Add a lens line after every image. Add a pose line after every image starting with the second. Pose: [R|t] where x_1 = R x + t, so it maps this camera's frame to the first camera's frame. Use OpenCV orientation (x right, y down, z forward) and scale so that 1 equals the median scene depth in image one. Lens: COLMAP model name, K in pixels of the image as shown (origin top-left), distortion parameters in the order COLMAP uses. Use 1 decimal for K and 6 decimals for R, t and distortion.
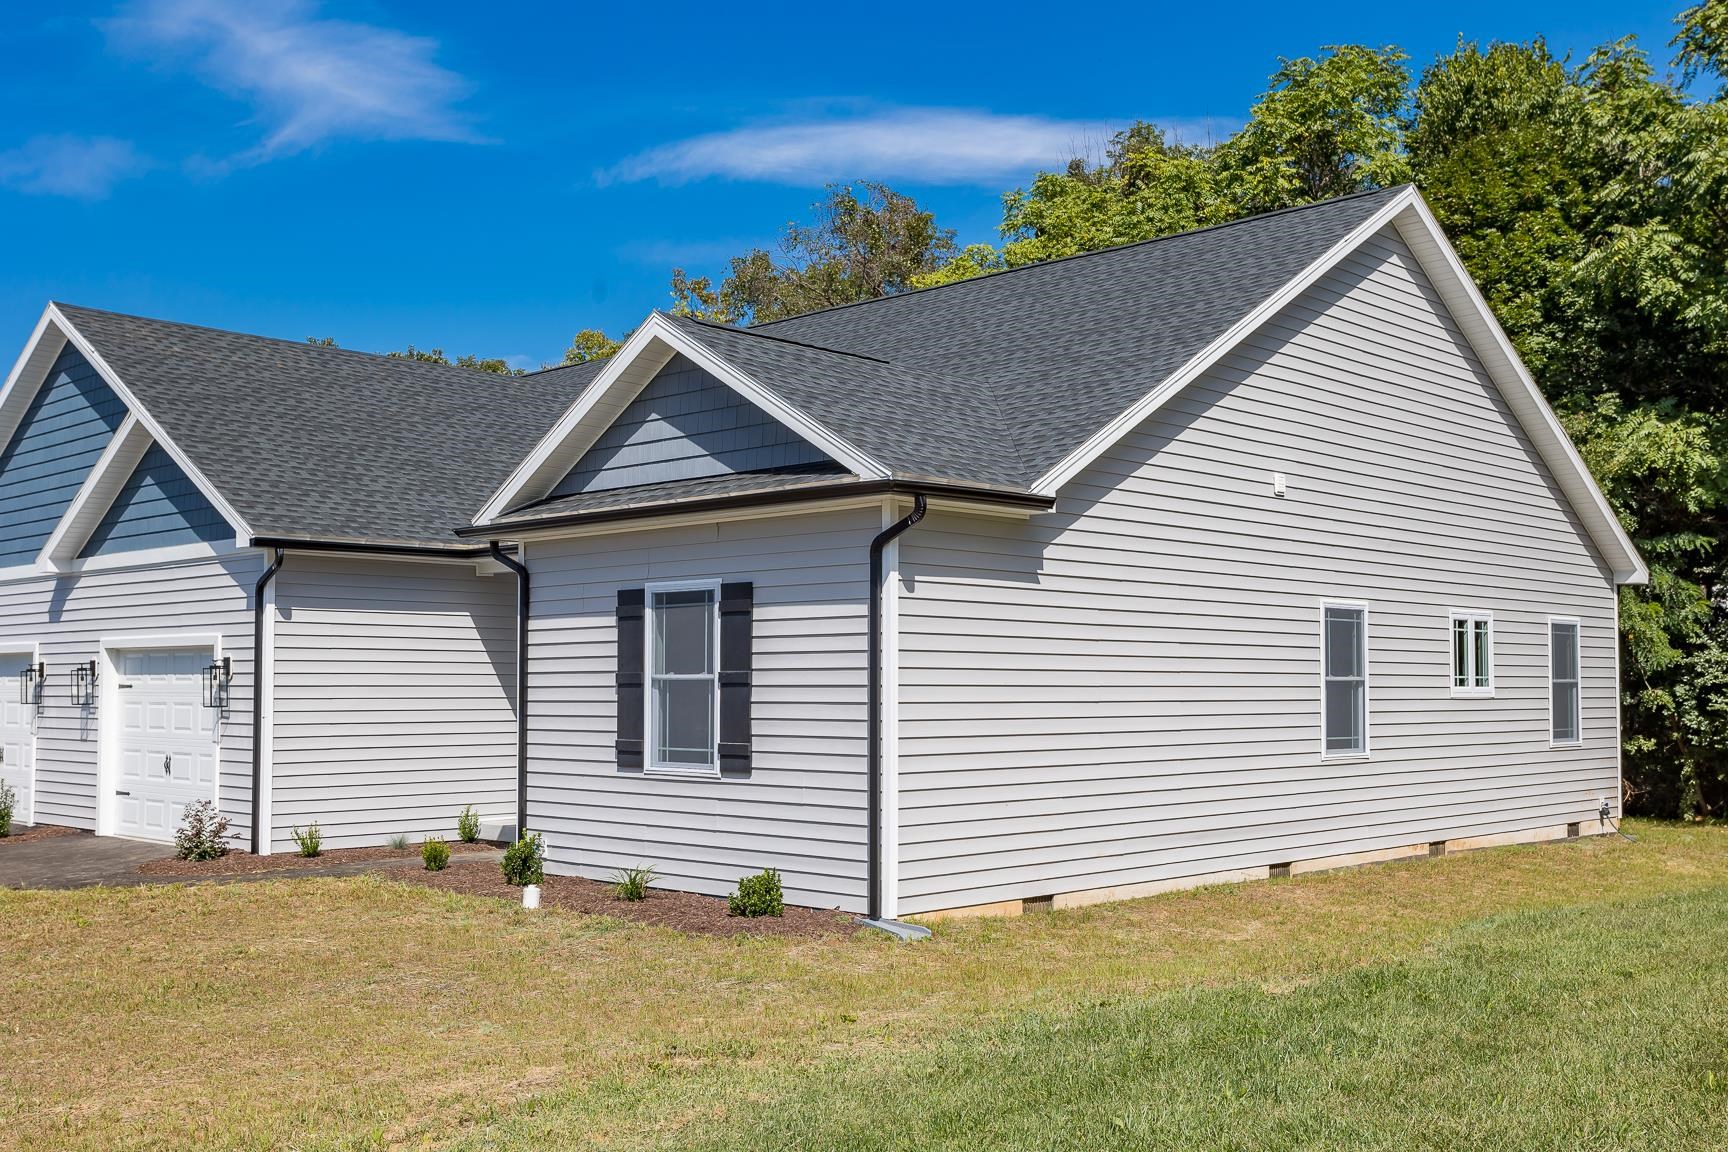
lens RADIAL K [[1761.7, 0, 862.7], [0, 1761.7, 591.1], [0, 0, 1]] dist [0.008083, 0.000000]
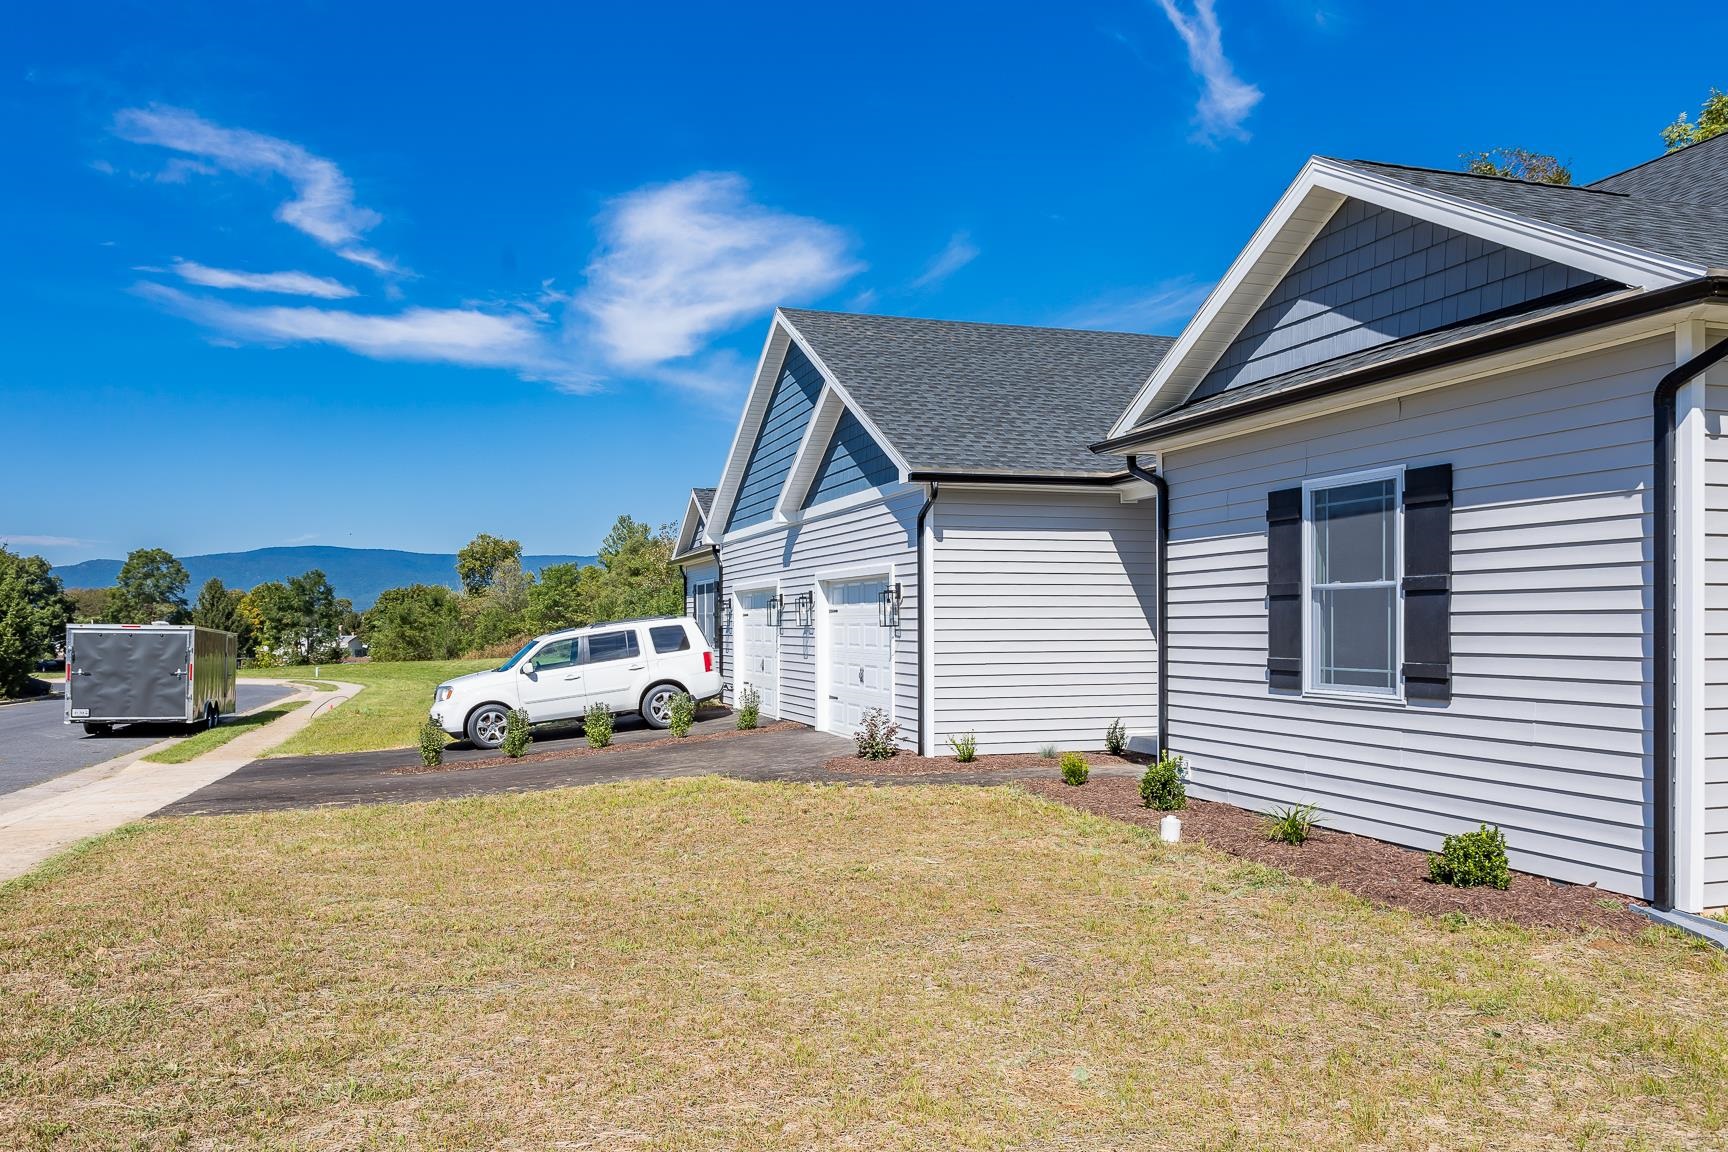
lens RADIAL K [[1206.5, 0, 748.5], [0, 1206.5, 635.2], [0, 0, 1]] dist [0.007888, -0.009868]
pose [[0.859961, 0.000892, -0.510358, -0.050352], [0.031958, 0.997942, 0.055595, 0.028328], [0.509357, -0.064119, 0.858163, 0.317113]]
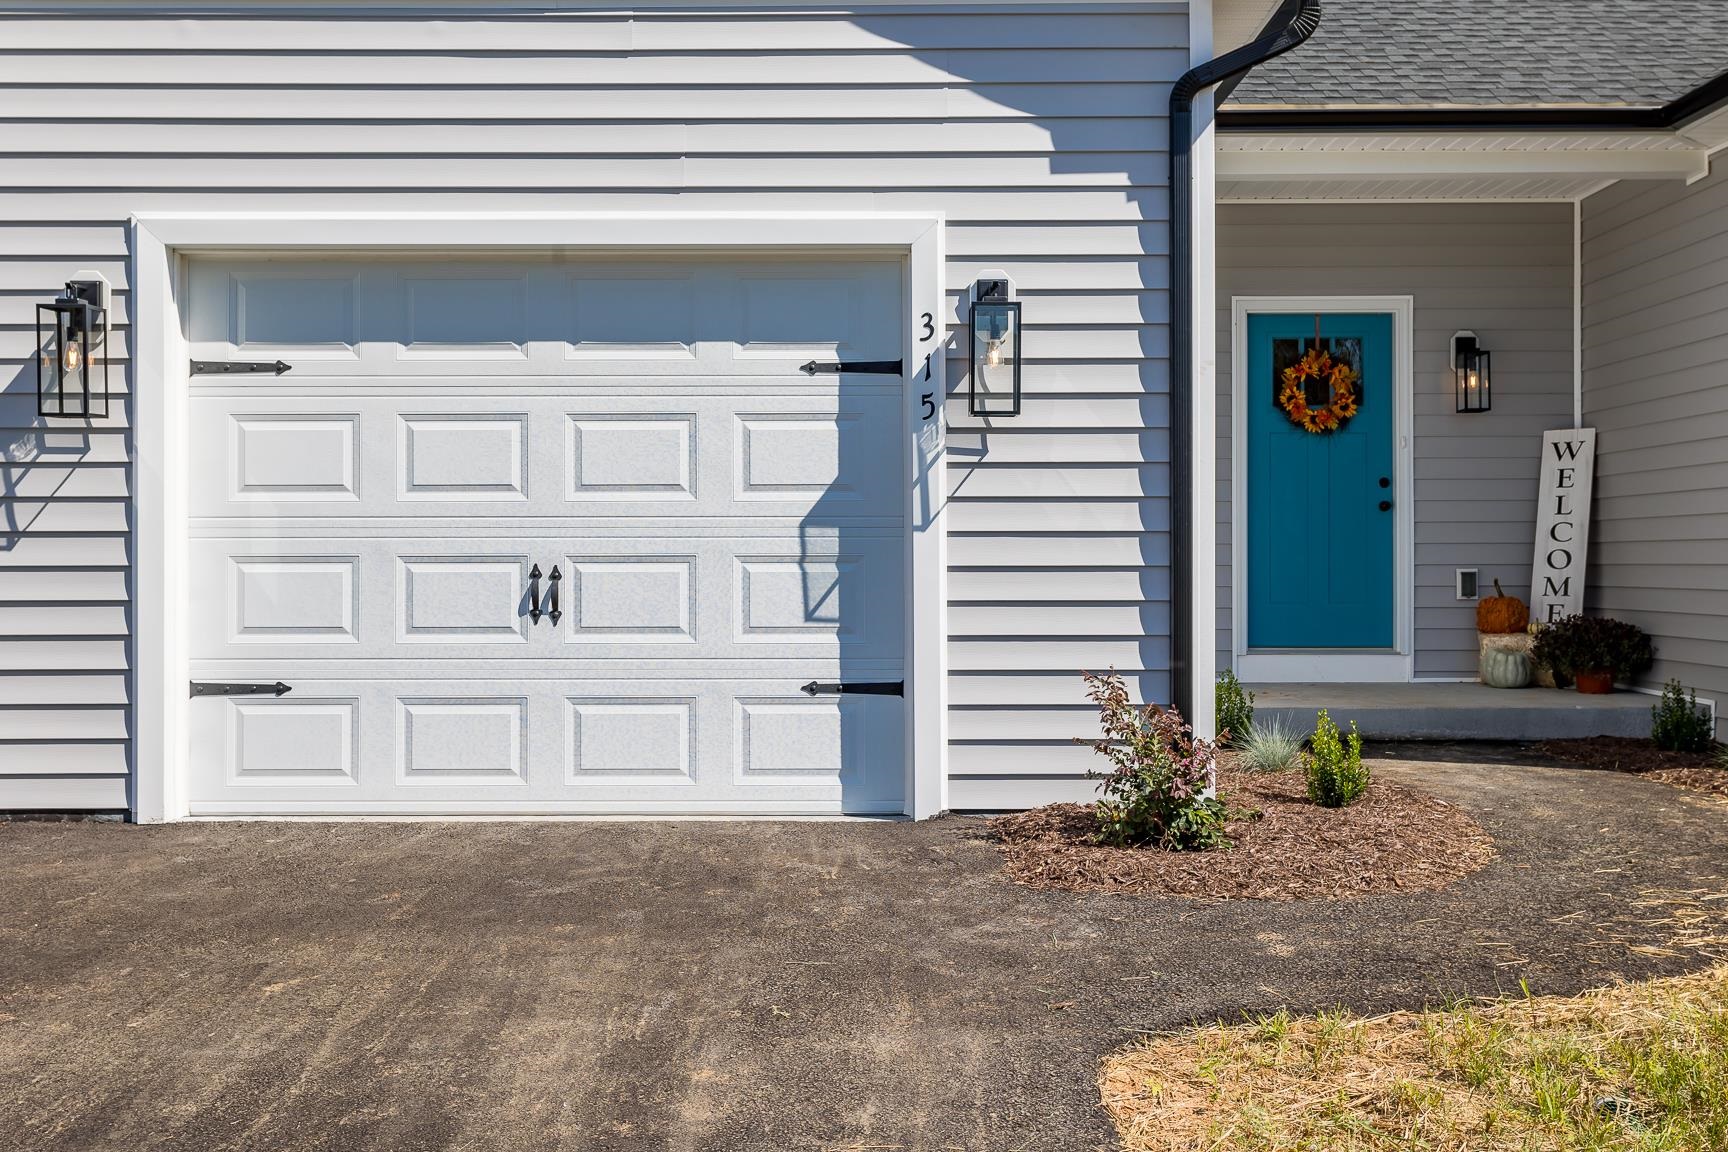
lens RADIAL K [[1731.1, 0, 849.1], [0, 1731.1, 518.0], [0, 0, 1]] dist [0.012609, 0.000000]
pose [[0.719554, 0.006895, 0.694403, -0.722579], [-0.036024, 0.998975, 0.027409, 0.088970], [-0.693502, -0.044737, 0.719064, 0.881894]]
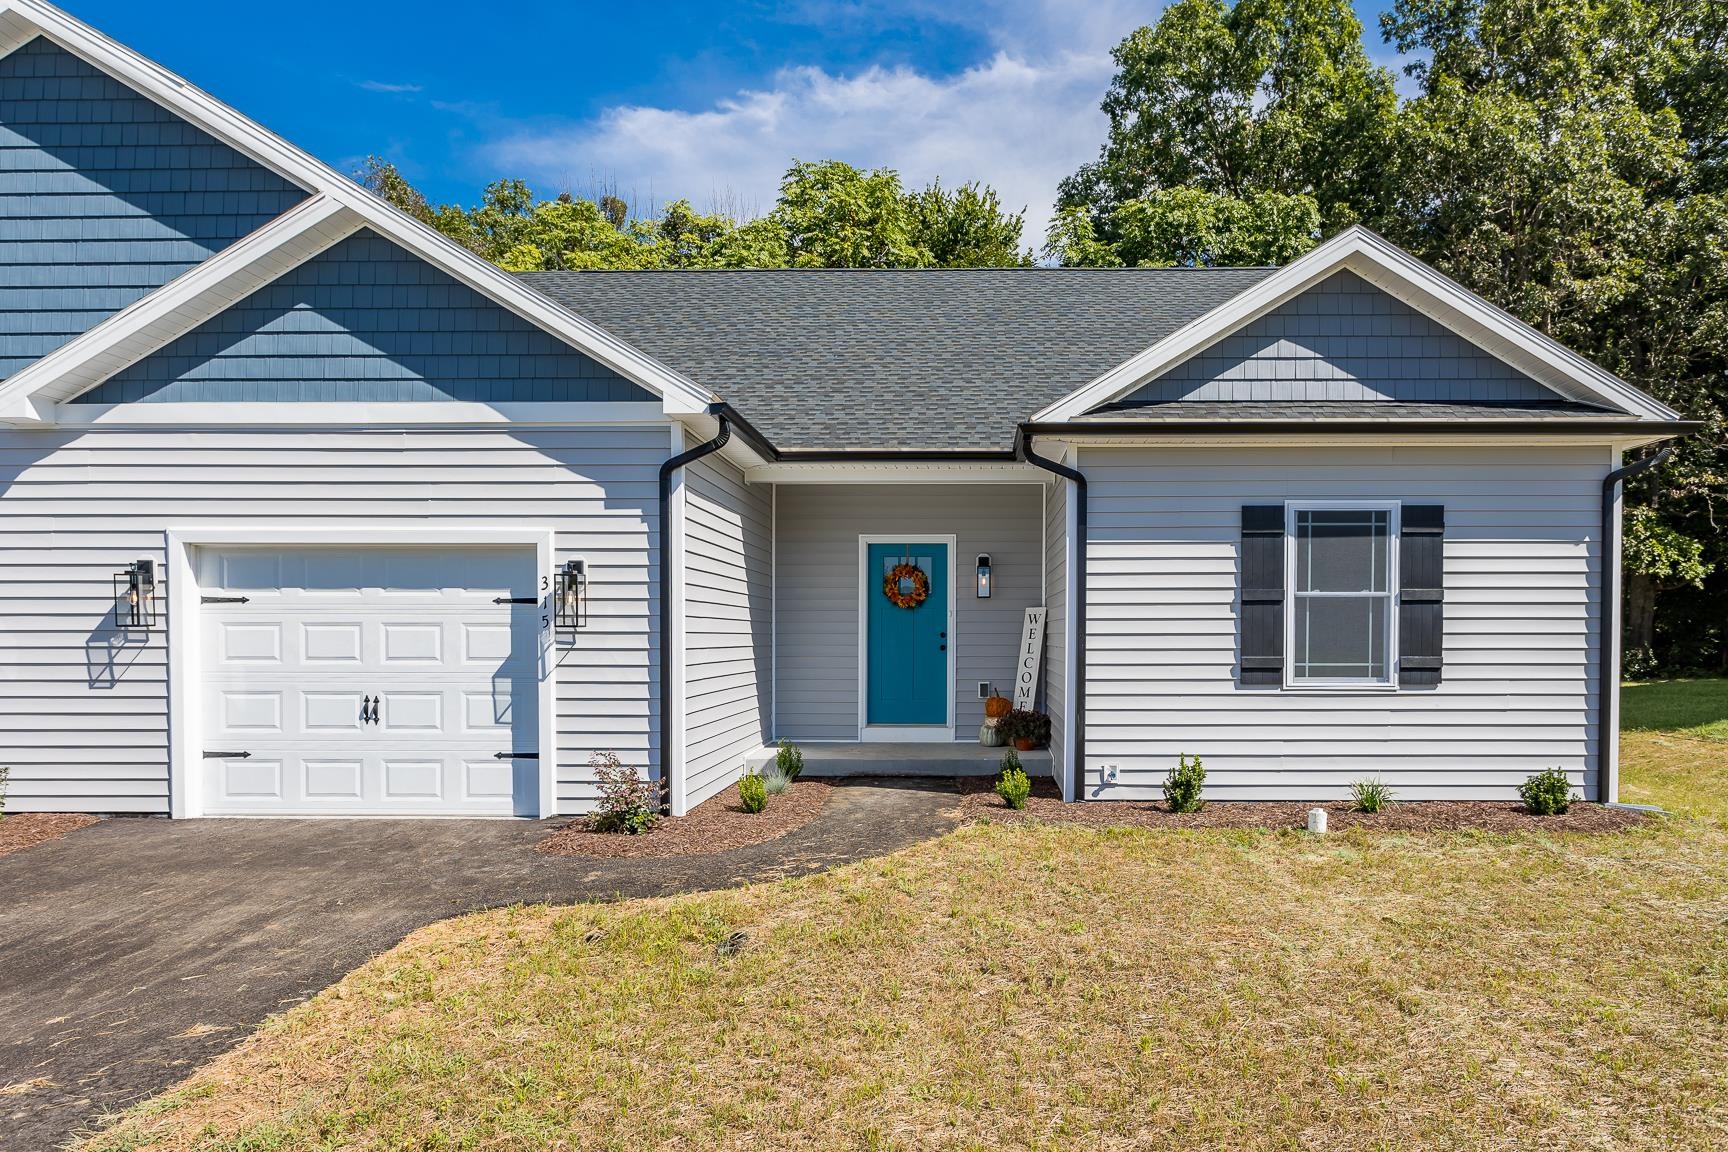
lens RADIAL K [[1087.1, 0, 886.5], [0, 1087.1, 651.7], [0, 0, 1]] dist [-0.002565, -0.000066]
pose [[0.724832, -0.012536, 0.688811, -0.672409], [-0.038381, 0.997547, 0.058543, 0.050701], [-0.687855, -0.068871, 0.722573, 0.664066]]
